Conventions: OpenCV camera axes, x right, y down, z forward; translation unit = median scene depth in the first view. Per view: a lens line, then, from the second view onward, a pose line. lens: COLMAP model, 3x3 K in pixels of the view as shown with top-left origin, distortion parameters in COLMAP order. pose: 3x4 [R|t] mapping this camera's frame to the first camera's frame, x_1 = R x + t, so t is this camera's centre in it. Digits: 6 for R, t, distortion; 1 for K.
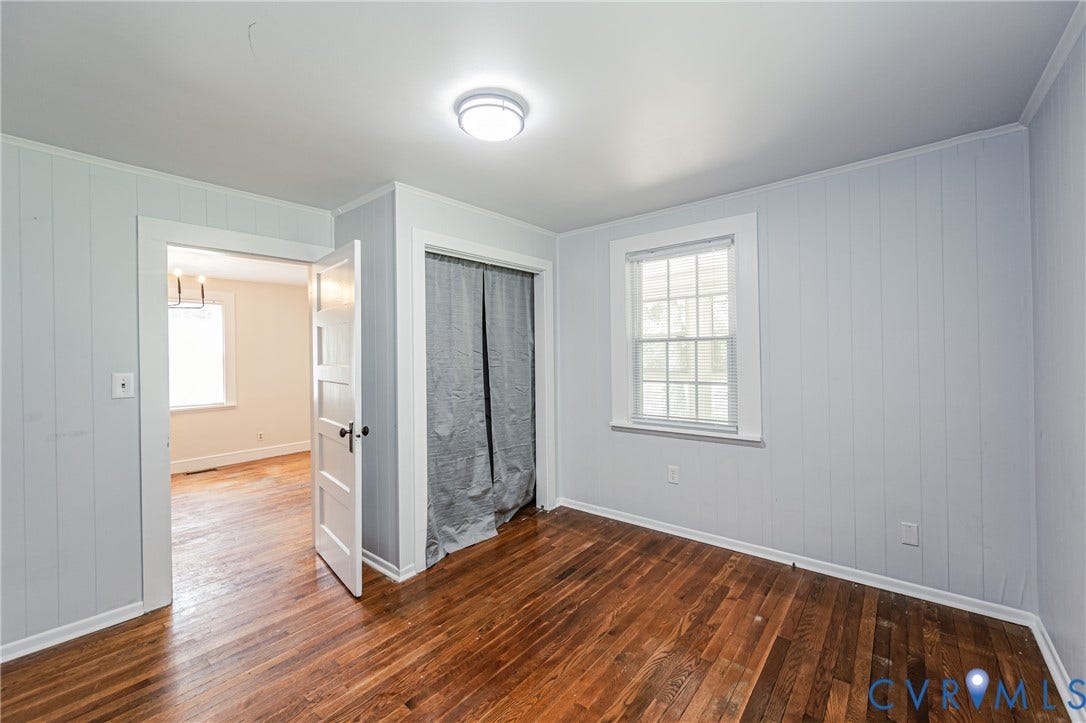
lens RADIAL K [[437.1, 0, 540.6], [0, 437.1, 355.4], [0, 0, 1]] dist [0.000241, -0.000233]
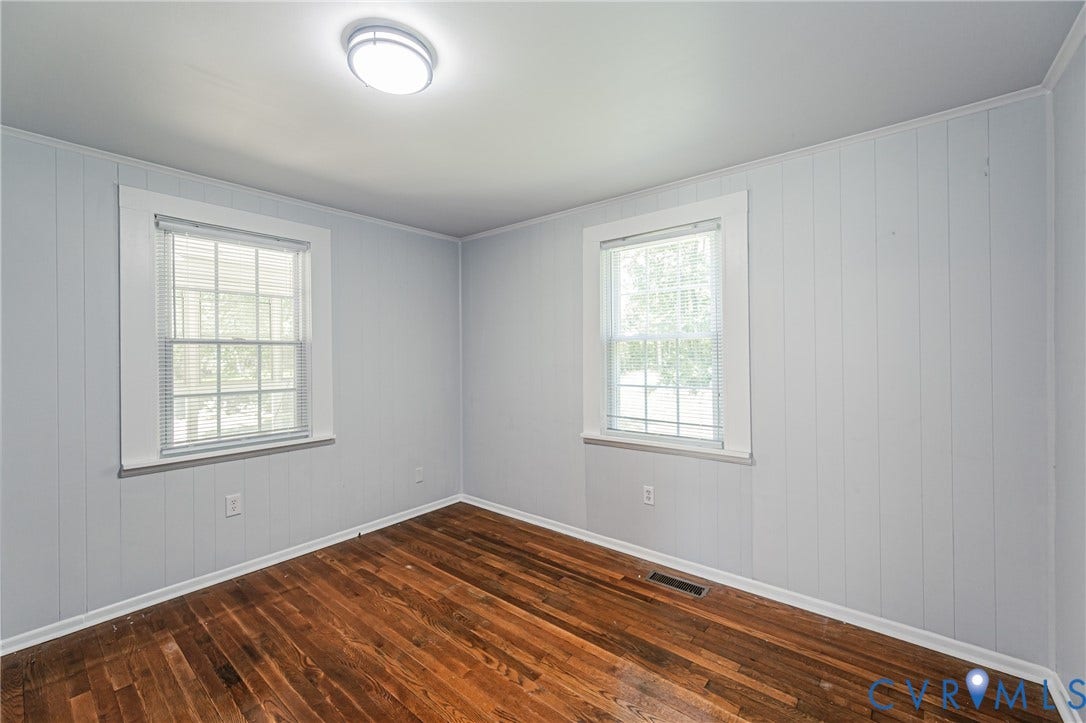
lens RADIAL K [[437.1, 0, 539.1], [0, 437.1, 360.1], [0, 0, 1]] dist [0.000241, -0.000233]
pose [[0.004925, 0.005347, 0.999974, -0.631413], [0.012381, 0.999909, -0.005408, 0.012078], [-0.999911, 0.012407, 0.004859, 0.500030]]
